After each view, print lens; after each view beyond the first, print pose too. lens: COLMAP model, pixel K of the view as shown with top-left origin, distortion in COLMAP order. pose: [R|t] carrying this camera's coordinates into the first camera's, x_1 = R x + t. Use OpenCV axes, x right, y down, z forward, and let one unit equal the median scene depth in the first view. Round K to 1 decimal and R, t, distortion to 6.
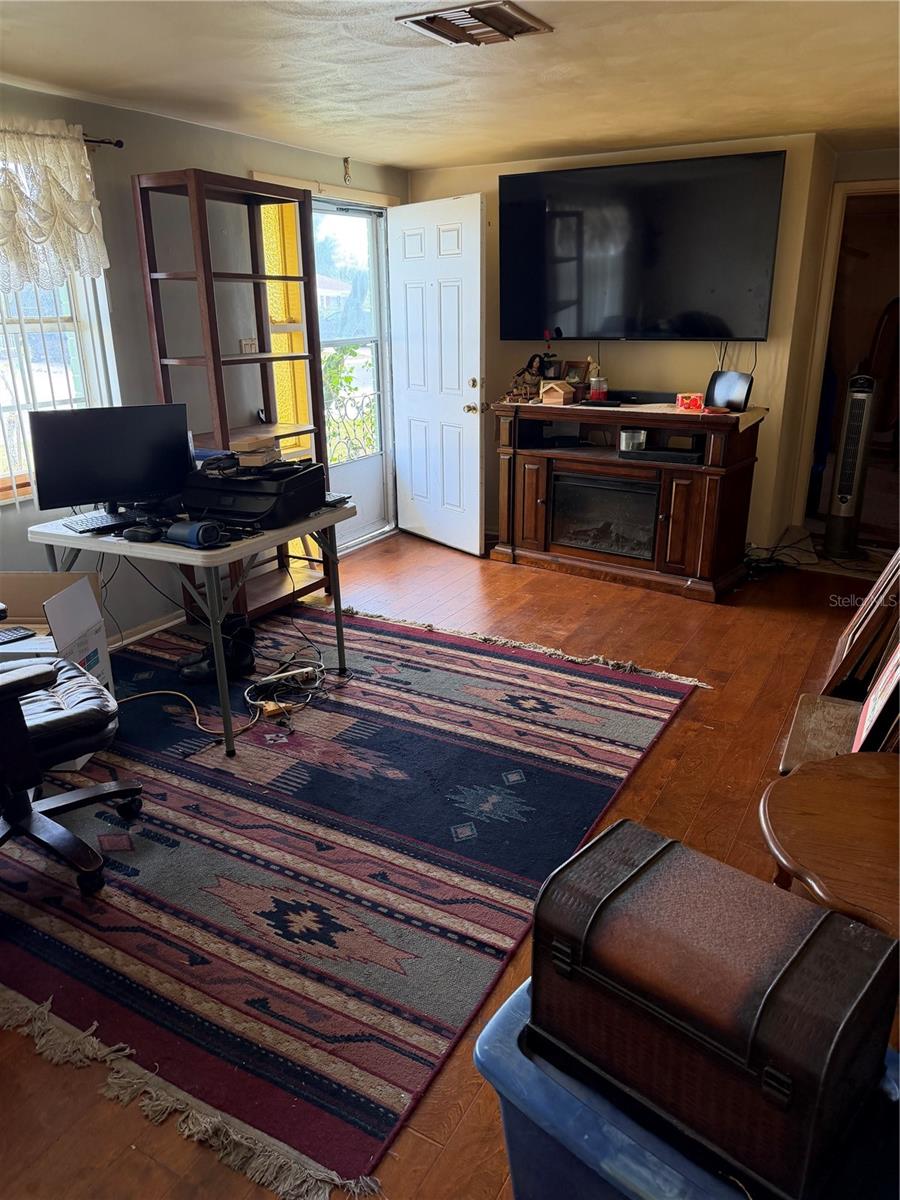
lens RADIAL K [[849.7, 0, 450.0], [0, 849.7, 600.0], [0, 0, 1]] dist [0.111505, -0.140431]
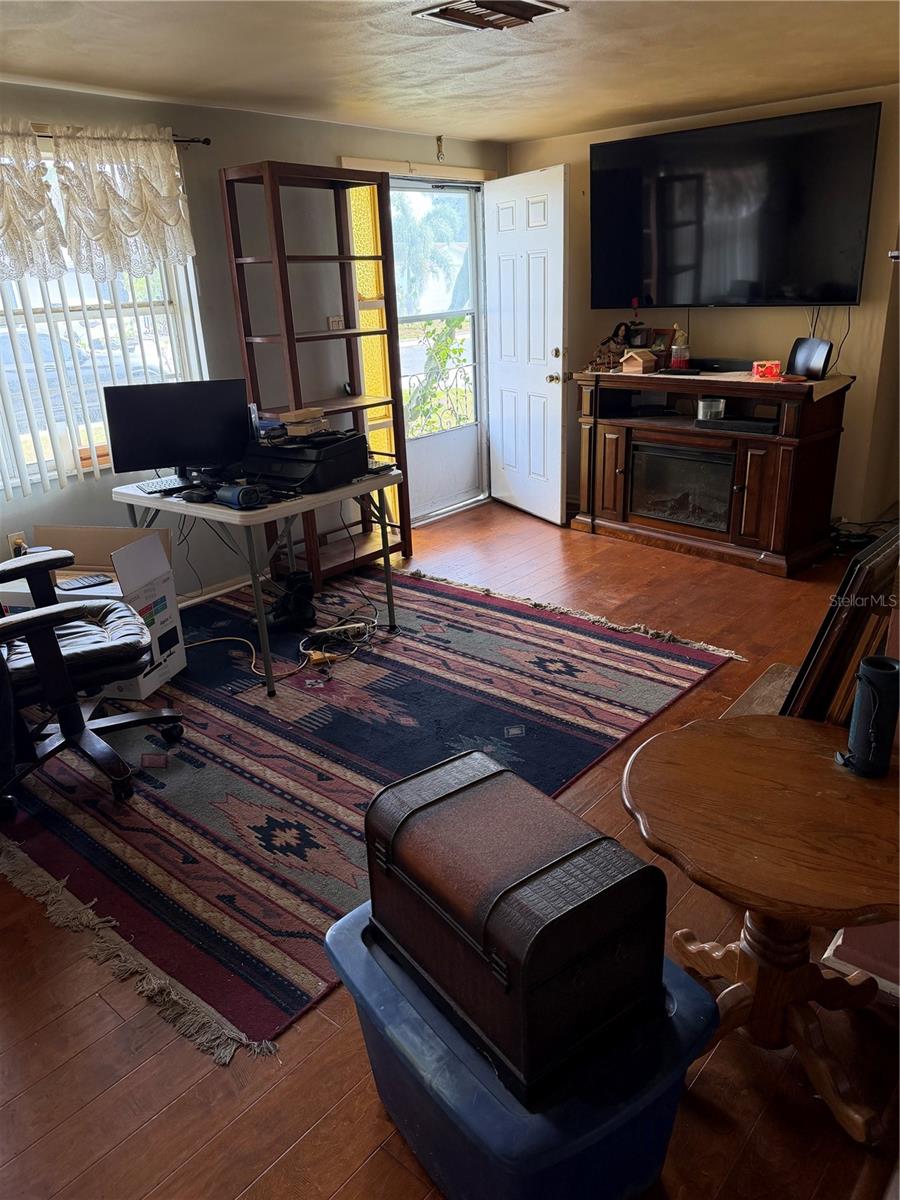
lens RADIAL K [[848.2, 0, 450.0], [0, 848.2, 600.0], [0, 0, 1]] dist [0.111360, -0.172015]
pose [[0.981404, 0.038493, -0.188053, 0.150429], [-0.032269, 0.998829, 0.036049, 0.007577], [0.189221, -0.029310, 0.981497, -0.036407]]
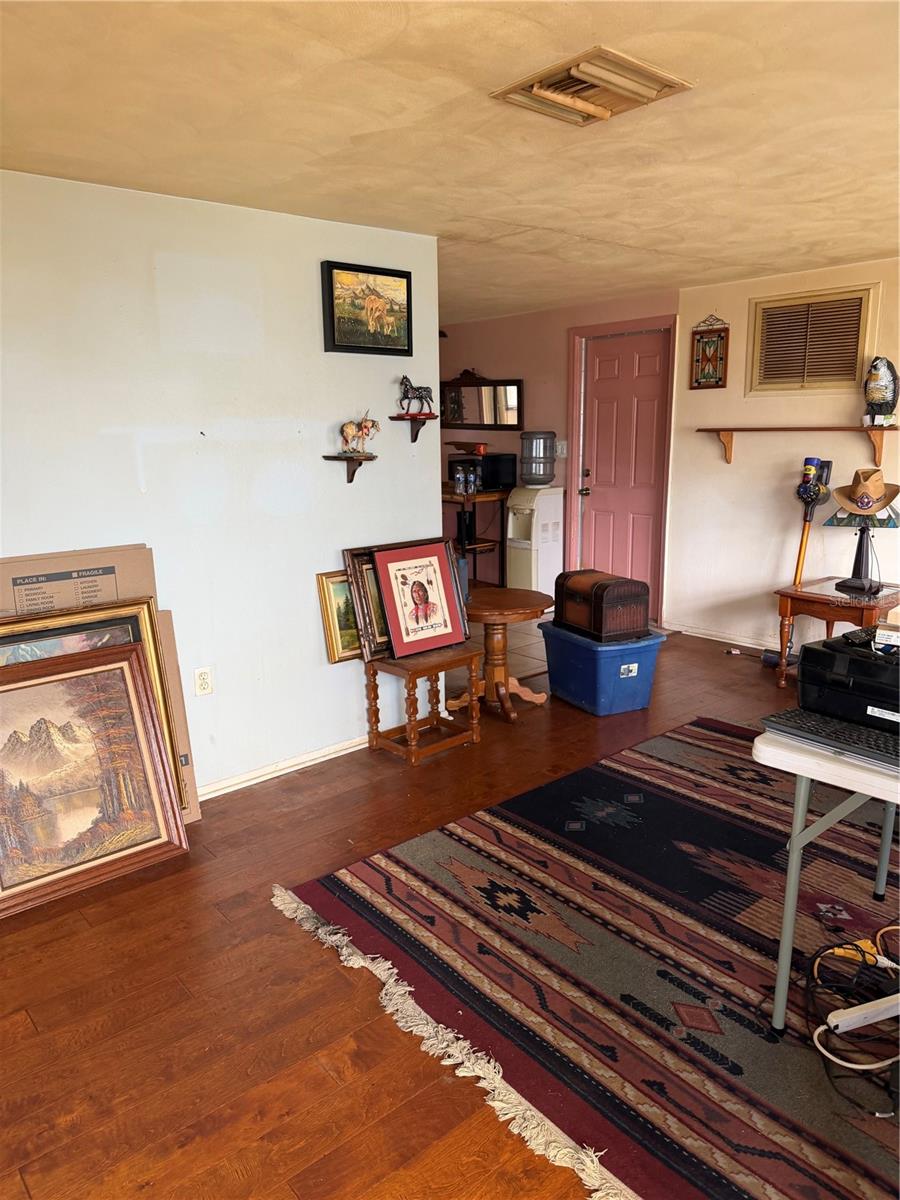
lens RADIAL K [[848.2, 0, 450.0], [0, 848.2, 600.0], [0, 0, 1]] dist [0.111360, -0.172015]
pose [[-0.941074, -0.042707, 0.335492, -0.105941], [0.136858, 0.859055, 0.493249, -0.491944], [-0.309272, 0.510099, -0.802590, 1.435151]]
